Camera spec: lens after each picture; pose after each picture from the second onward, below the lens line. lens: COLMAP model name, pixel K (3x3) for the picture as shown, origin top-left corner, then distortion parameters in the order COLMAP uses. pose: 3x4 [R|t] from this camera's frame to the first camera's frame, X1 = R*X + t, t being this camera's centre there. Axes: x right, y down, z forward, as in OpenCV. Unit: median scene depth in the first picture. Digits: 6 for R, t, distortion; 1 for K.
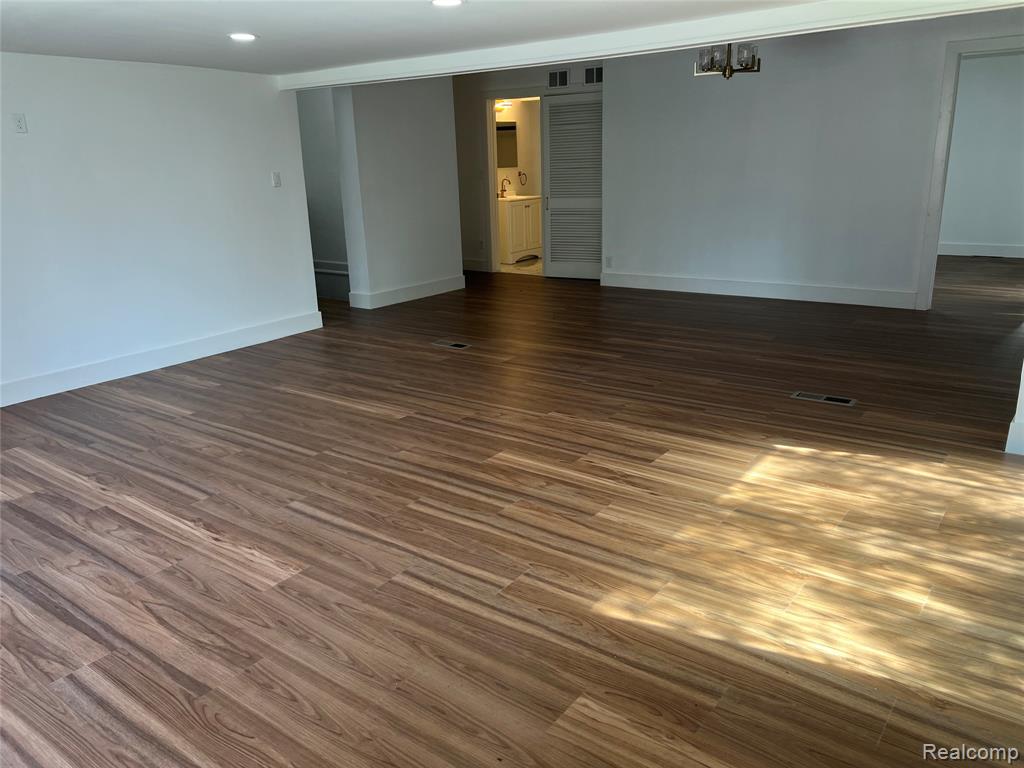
lens RADIAL K [[773.0, 0, 512.2], [0, 773.0, 384.2], [0, 0, 1]] dist [0.002268, -0.009821]
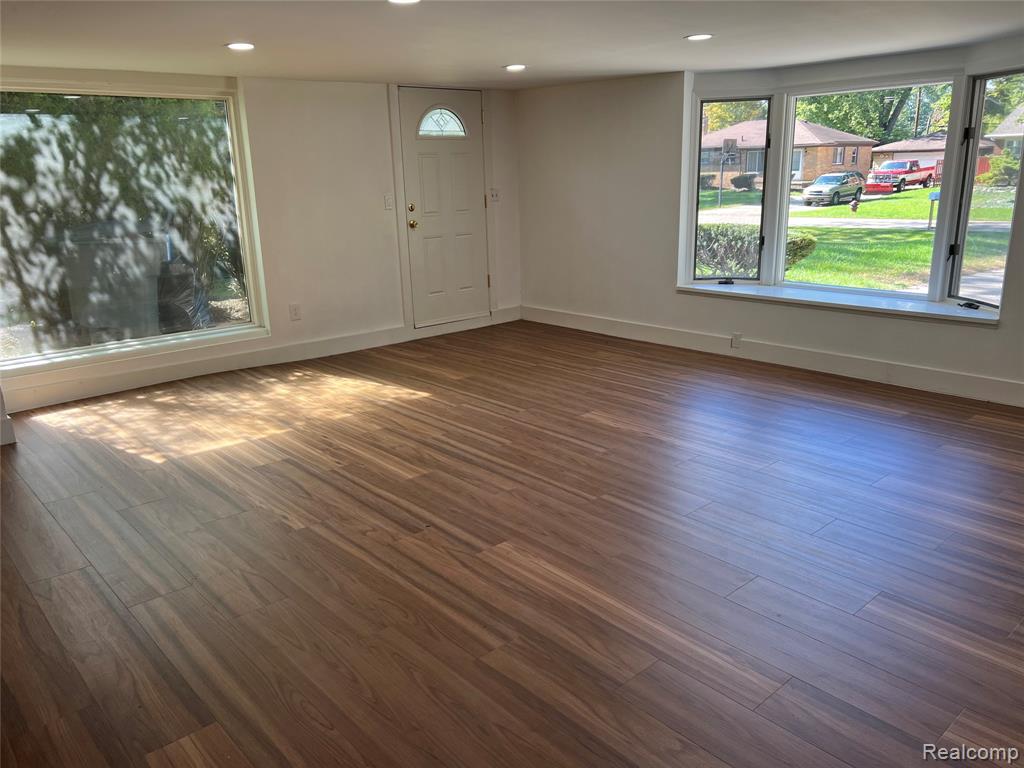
lens RADIAL K [[773.0, 0, 512.4], [0, 773.0, 383.7], [0, 0, 1]] dist [0.002268, -0.009821]
pose [[-0.981406, -0.000812, 0.191943, -0.392993], [0.100263, 0.850553, 0.516243, -0.601382], [-0.163677, 0.525889, -0.834656, 2.070338]]
